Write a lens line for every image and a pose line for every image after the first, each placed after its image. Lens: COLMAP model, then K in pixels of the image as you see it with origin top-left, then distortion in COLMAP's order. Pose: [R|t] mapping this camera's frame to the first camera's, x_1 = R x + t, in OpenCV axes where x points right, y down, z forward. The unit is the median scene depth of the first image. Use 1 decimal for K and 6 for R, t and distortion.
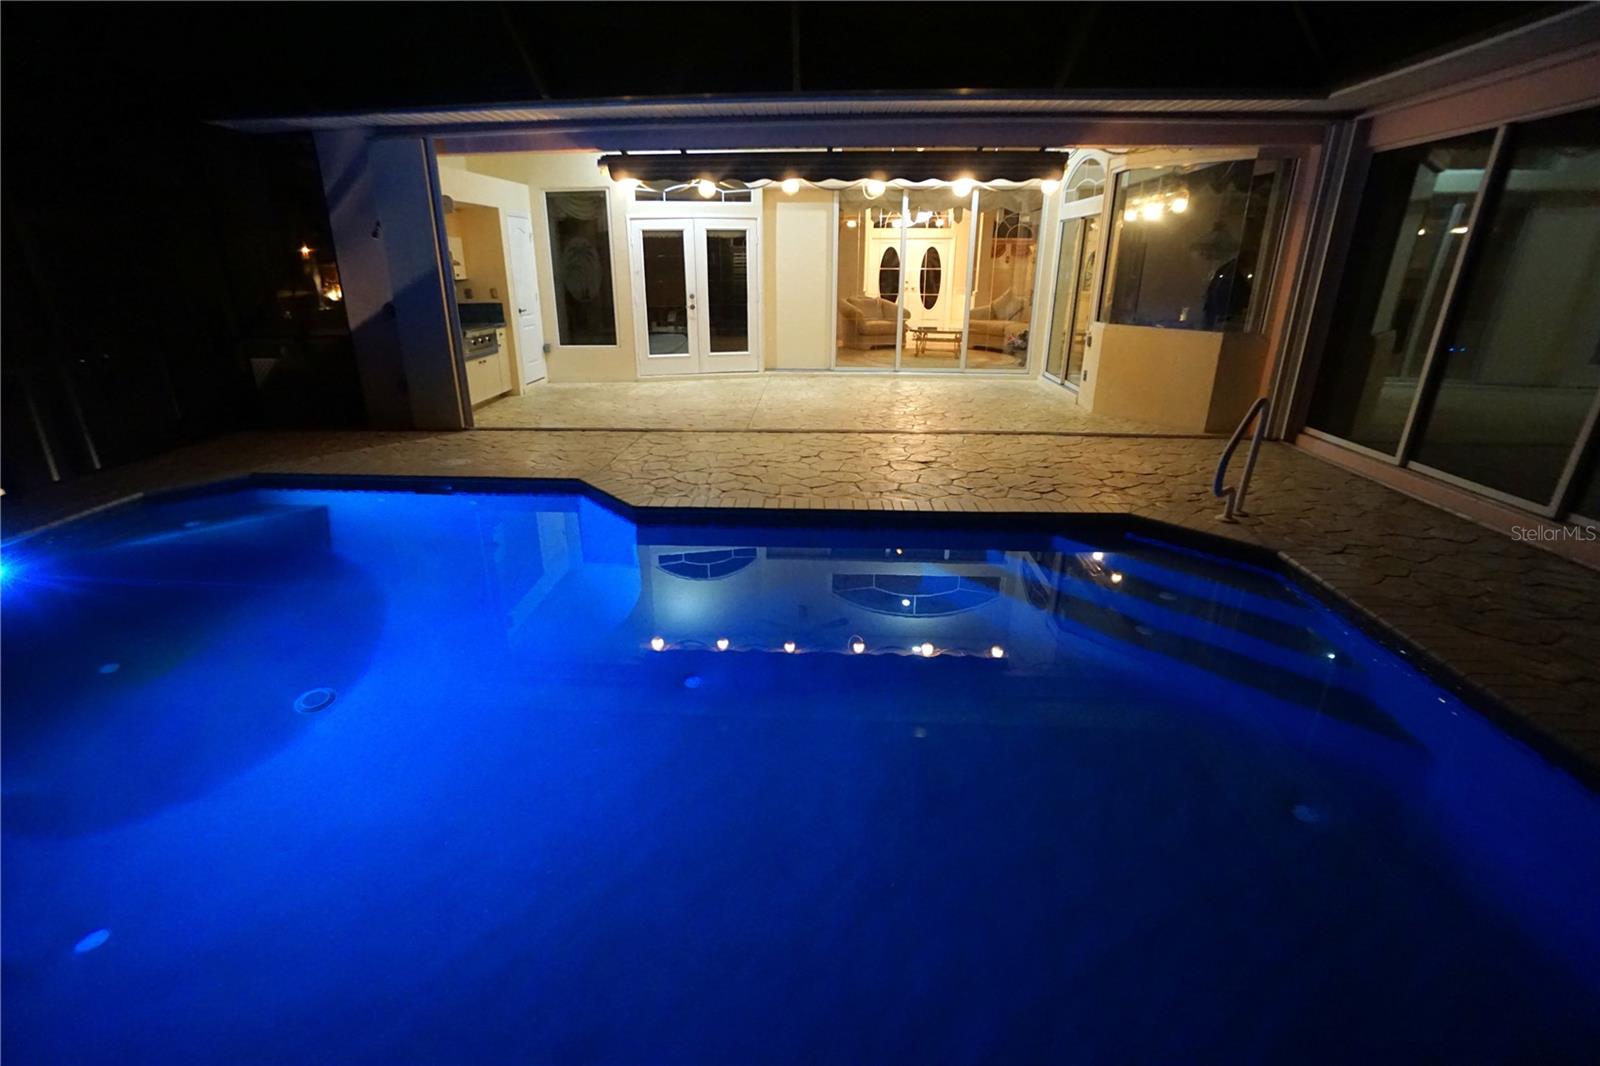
lens RADIAL K [[707.1, 0, 778.2], [0, 707.1, 520.2], [0, 0, 1]] dist [-0.064230, 0.022220]
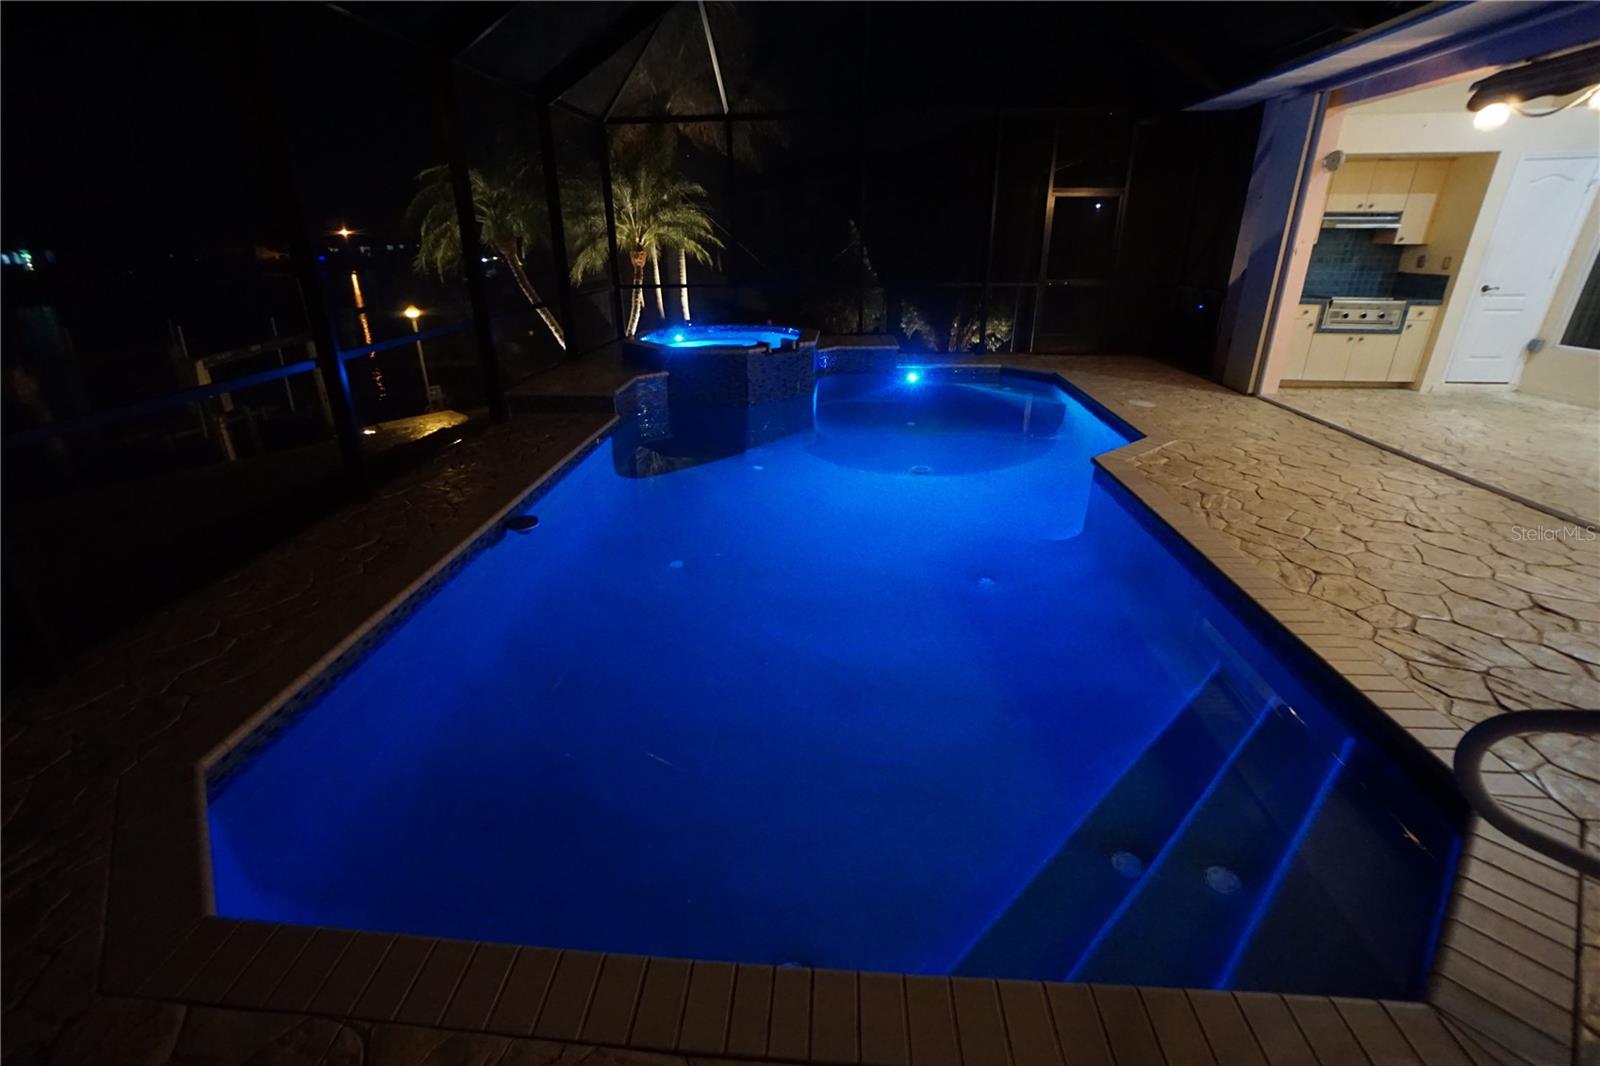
lens RADIAL K [[707.1, 0, 778.2], [0, 707.1, 520.2], [0, 0, 1]] dist [-0.064230, 0.022220]
pose [[-0.014424, 0.381823, -0.924123, 0.457322], [-0.332051, 0.869940, 0.364619, -0.093308], [0.943151, 0.312115, 0.114236, 0.266105]]
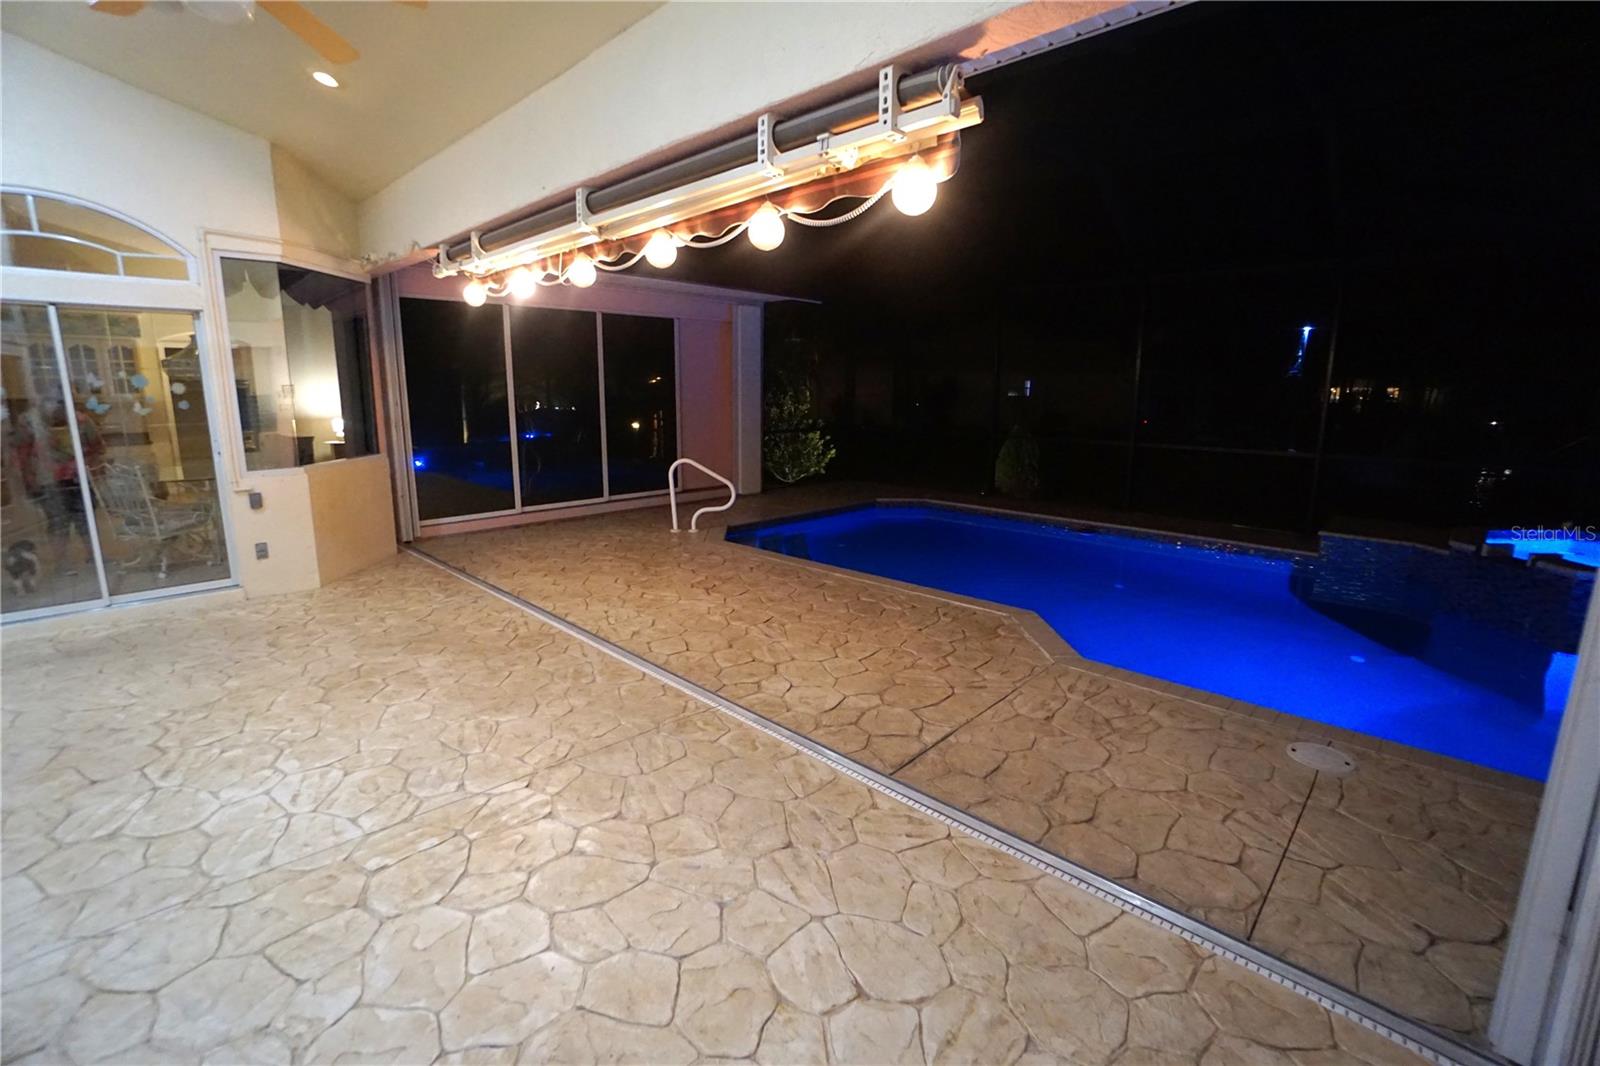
lens RADIAL K [[707.1, 0, 778.2], [0, 707.1, 520.2], [0, 0, 1]] dist [-0.064230, 0.022220]
pose [[-0.753082, -0.120291, 0.646837, -0.326518], [0.225667, 0.876276, 0.425692, -0.378516], [-0.618015, 0.466551, -0.632762, 1.040304]]
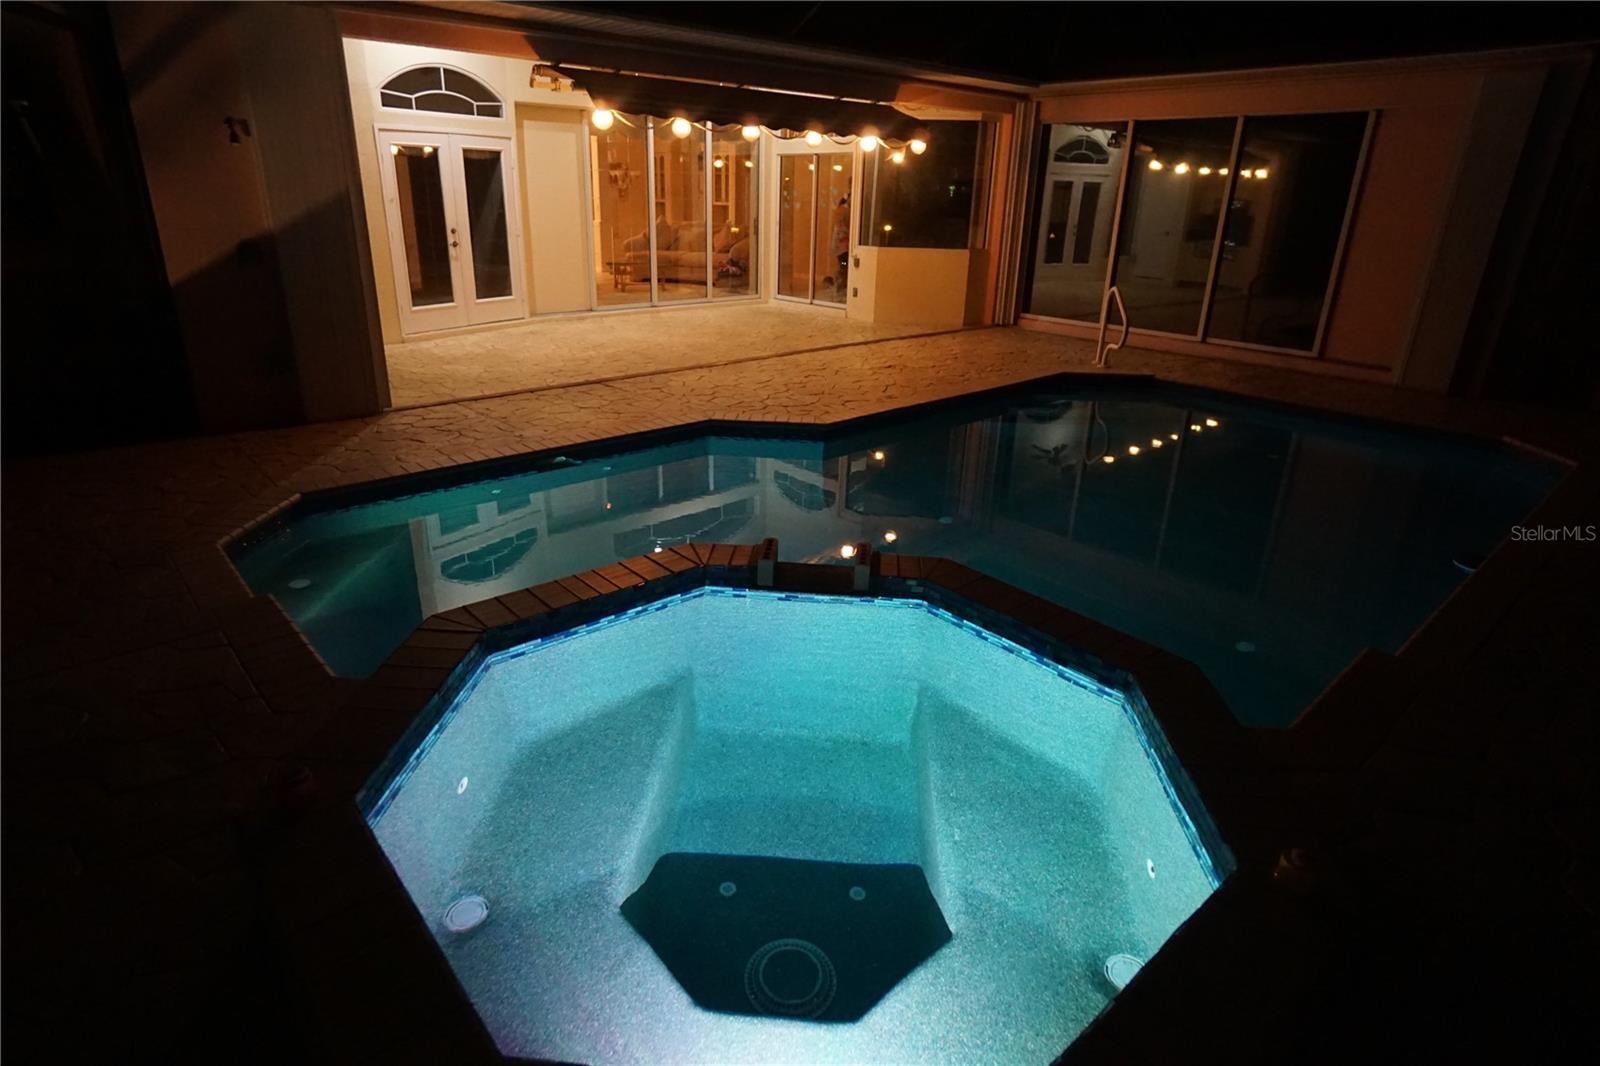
lens RADIAL K [[869.6, 0, 780.1], [0, 869.6, 516.6], [0, 0, 1]] dist [-0.020255, -0.000016]
pose [[0.702144, -0.234620, 0.672270, -0.686131], [0.223120, 0.969100, 0.105178, -0.021992], [-0.676174, 0.076146, 0.732796, 0.039793]]
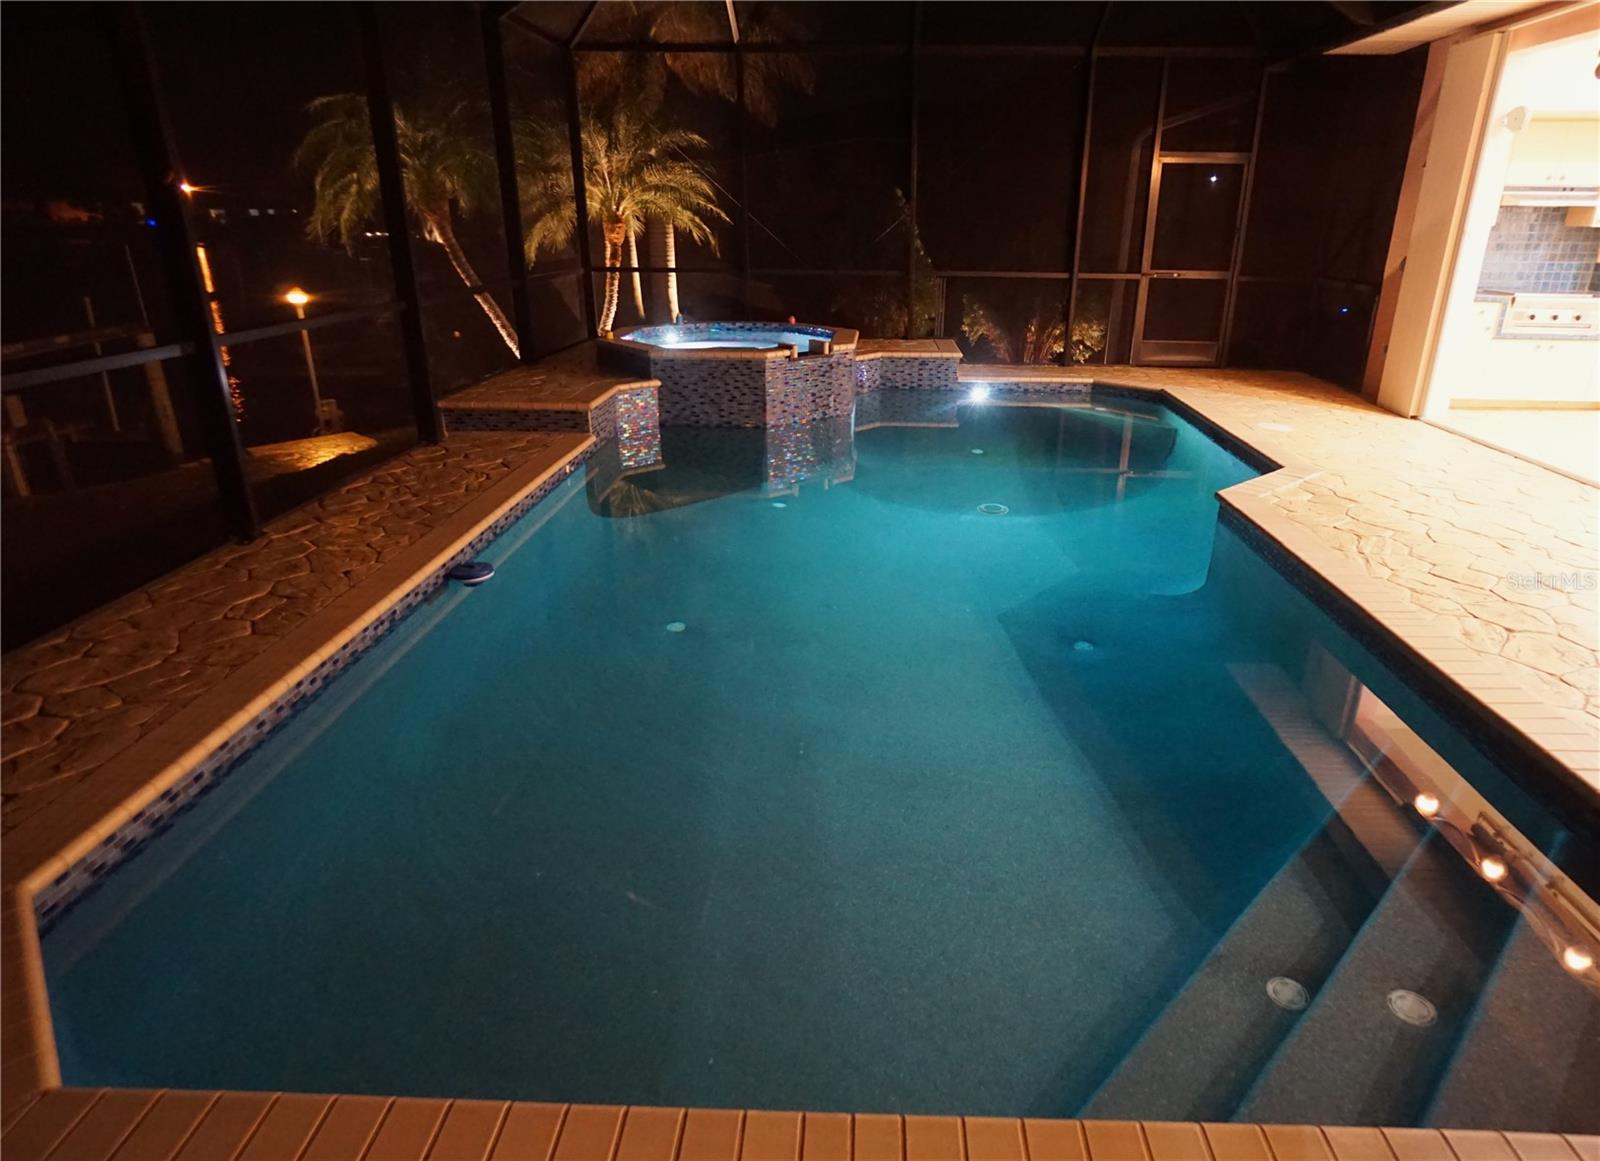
lens RADIAL K [[941.0, 0, 851.8], [0, 941.0, 561.4], [0, 0, 1]] dist [-0.032559, 0.020571]
pose [[0.043901, 0.352878, -0.934639, 0.468545], [-0.354967, 0.880005, 0.315578, -0.081556], [0.933847, 0.317912, 0.163893, 0.257224]]
